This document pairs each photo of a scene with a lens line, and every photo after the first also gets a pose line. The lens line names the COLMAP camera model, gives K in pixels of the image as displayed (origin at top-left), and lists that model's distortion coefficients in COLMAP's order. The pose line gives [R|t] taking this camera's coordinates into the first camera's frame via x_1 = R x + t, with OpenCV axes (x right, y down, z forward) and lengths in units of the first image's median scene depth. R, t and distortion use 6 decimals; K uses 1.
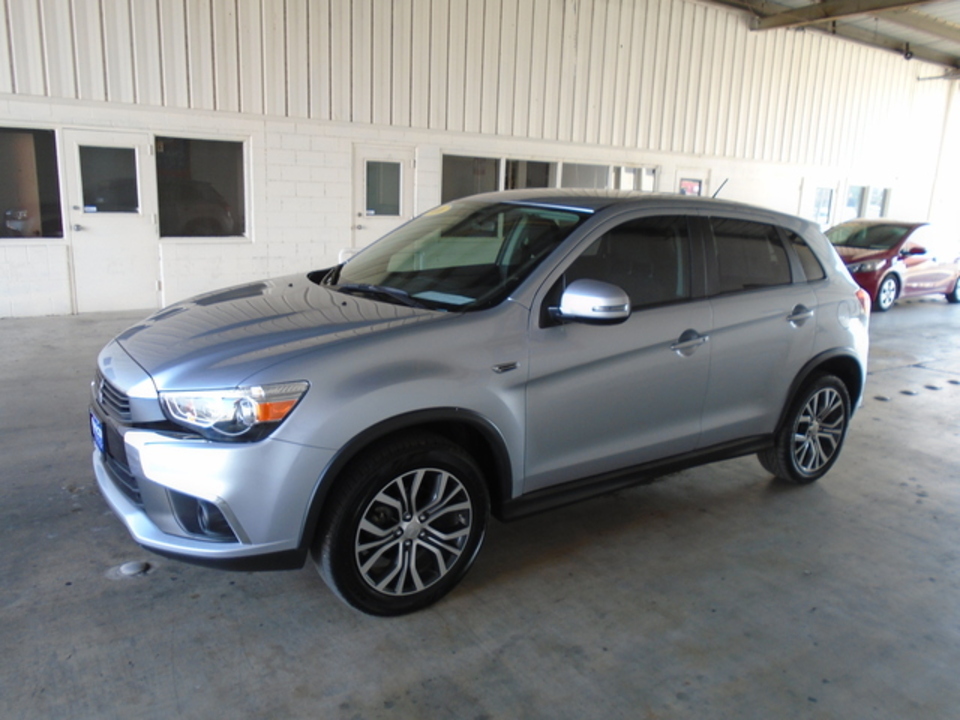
lens RADIAL K [[736.5, 0, 480.0], [0, 736.5, 359.0], [0, 0, 1]] dist [-0.012117, -0.001538]
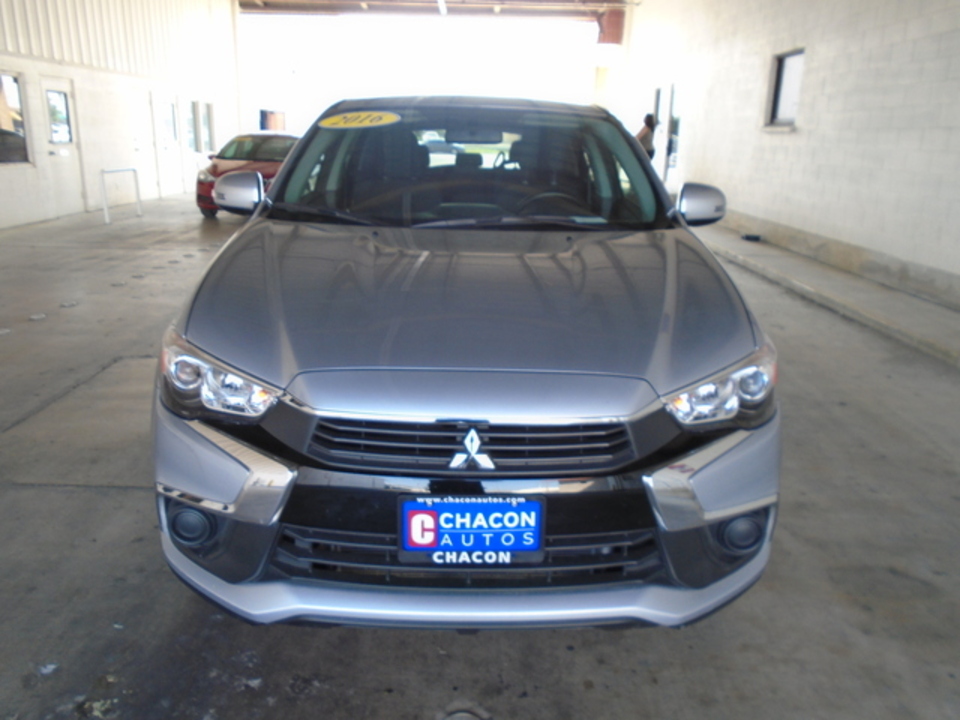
lens RADIAL K [[736.5, 0, 479.3], [0, 736.5, 359.6], [0, 0, 1]] dist [-0.012117, -0.001538]
pose [[0.561308, -0.267746, 0.783100, -0.185527], [0.184831, 0.962878, 0.196730, -0.026094], [-0.806704, 0.034315, 0.589959, 0.135733]]
